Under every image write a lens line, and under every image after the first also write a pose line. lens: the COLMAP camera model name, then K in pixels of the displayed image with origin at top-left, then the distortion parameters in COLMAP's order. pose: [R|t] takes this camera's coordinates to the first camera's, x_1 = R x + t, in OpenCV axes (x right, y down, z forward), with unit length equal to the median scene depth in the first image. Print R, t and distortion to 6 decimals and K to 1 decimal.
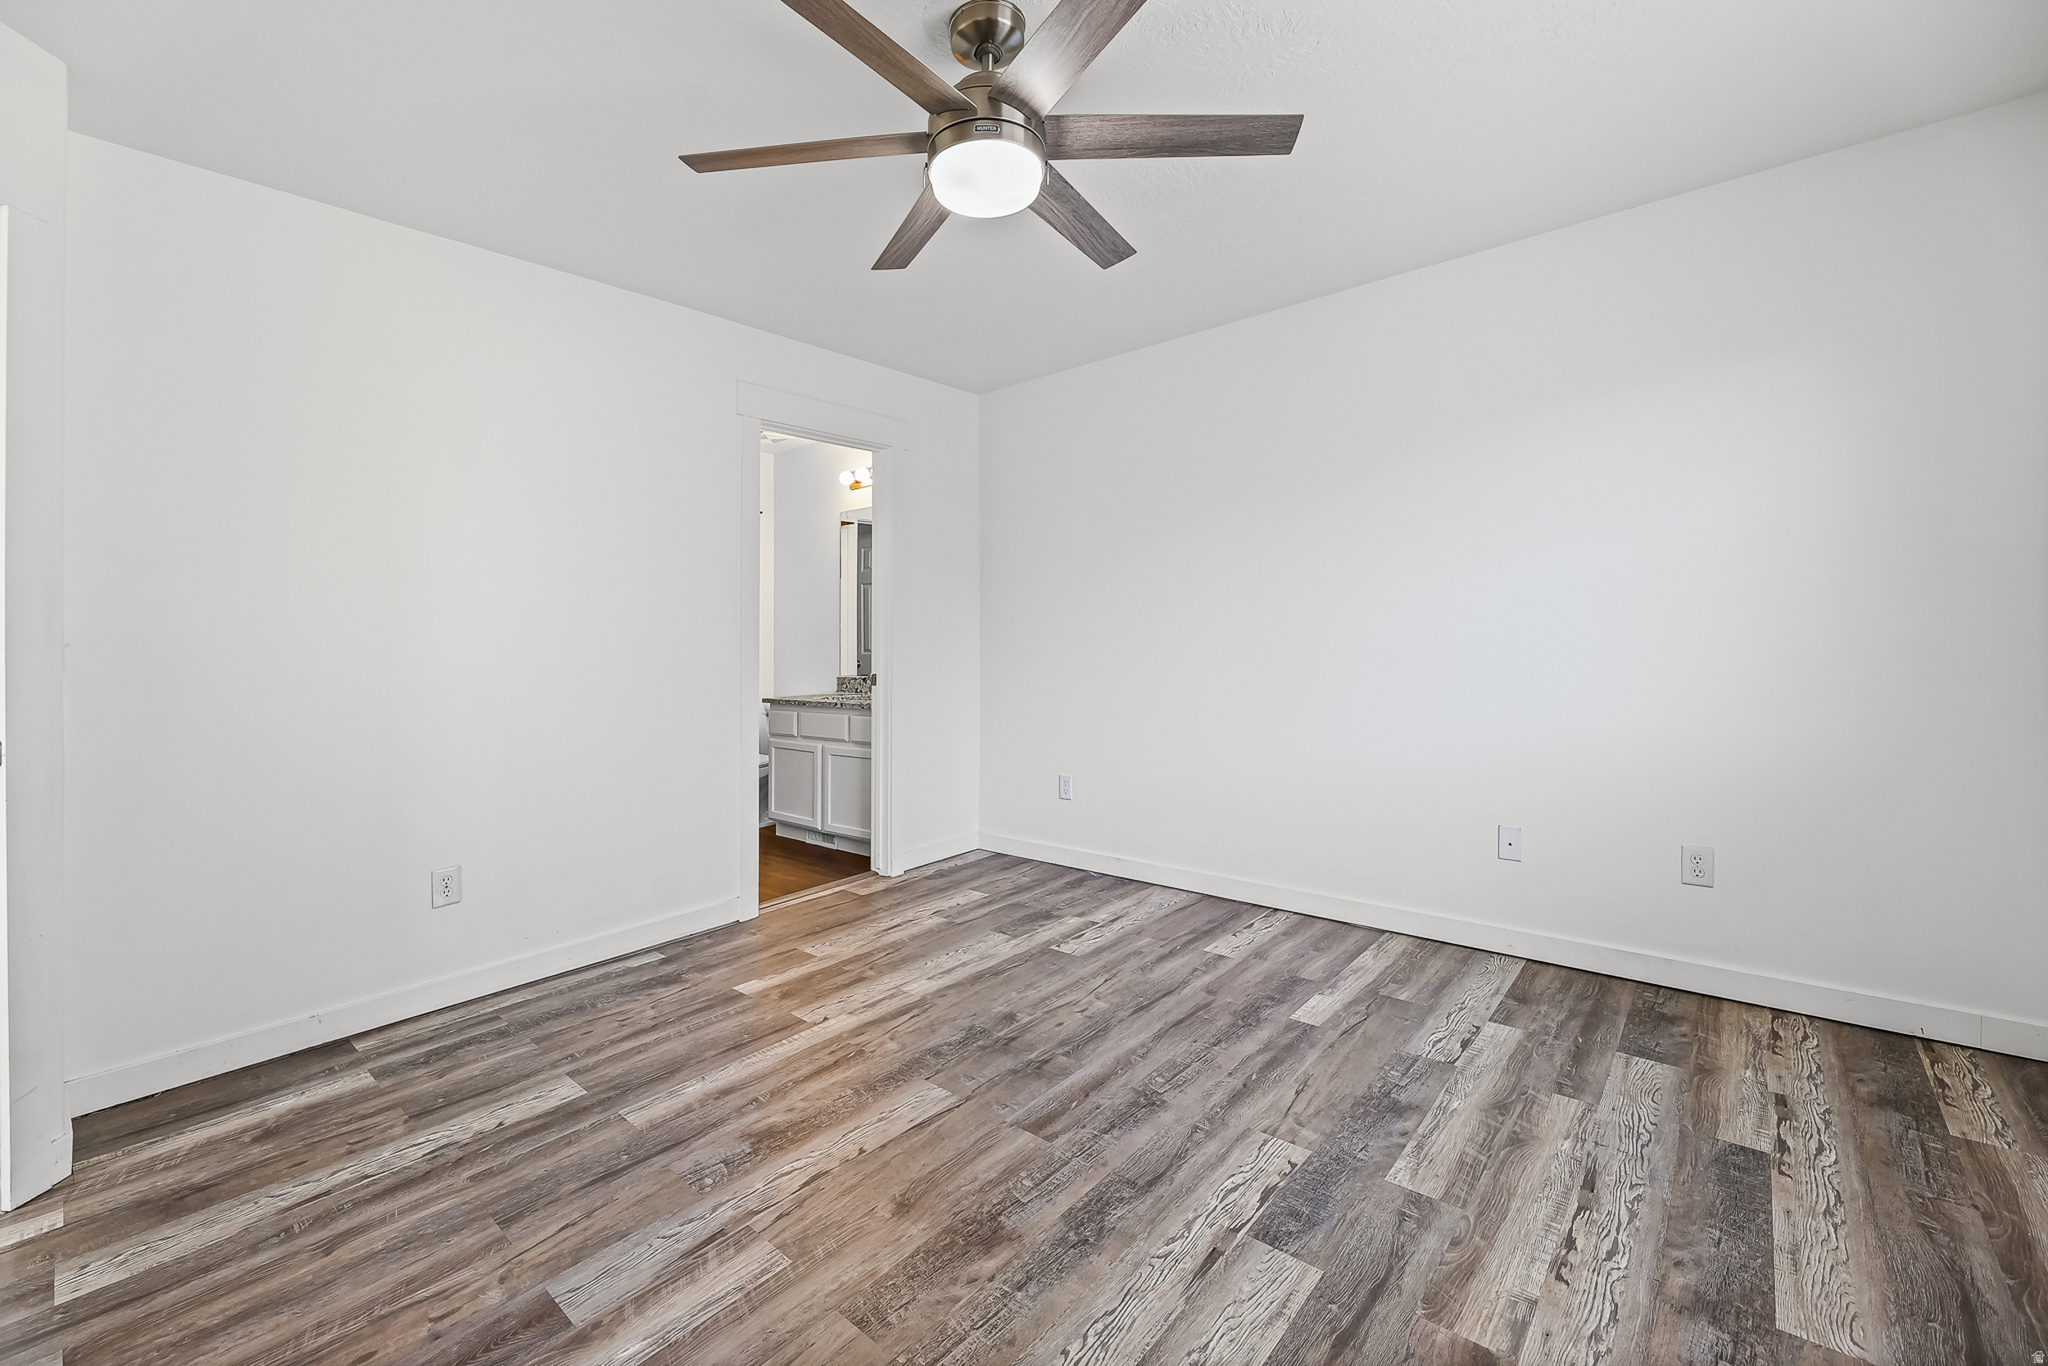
lens RADIAL K [[839.1, 0, 1026.2], [0, 839.1, 674.4], [0, 0, 1]] dist [-0.010466, -0.000670]
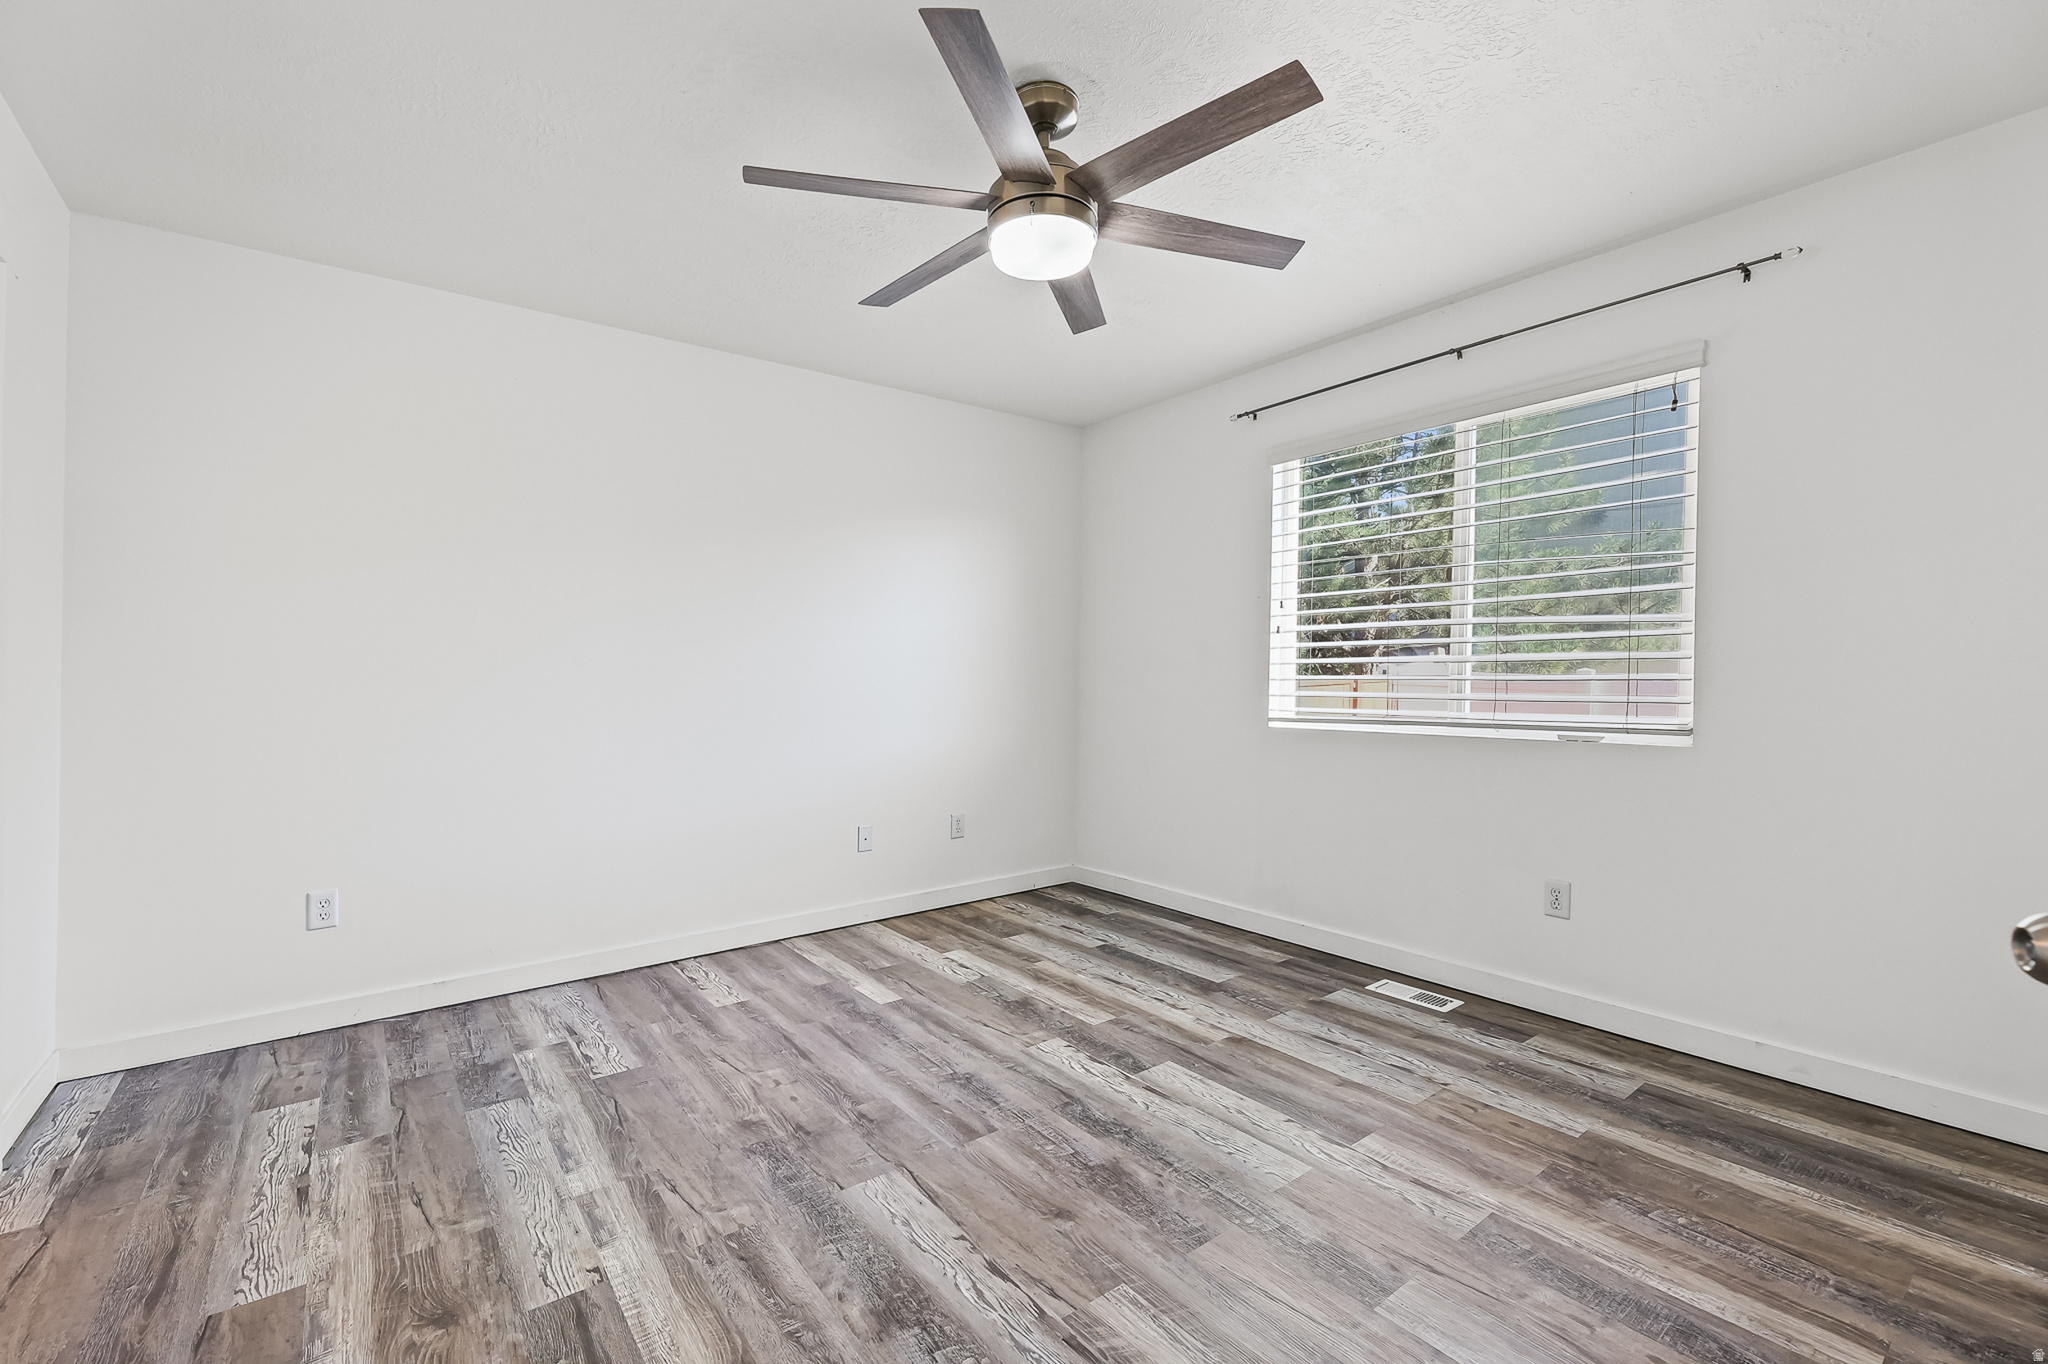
lens RADIAL K [[839.1, 0, 1026.1], [0, 839.1, 684.7], [0, 0, 1]] dist [-0.010466, -0.000670]
pose [[0.223667, 0.004491, 0.974655, -0.807370], [0.047143, 0.998769, -0.015420, -0.011527], [-0.973525, 0.049397, 0.223180, 0.525469]]
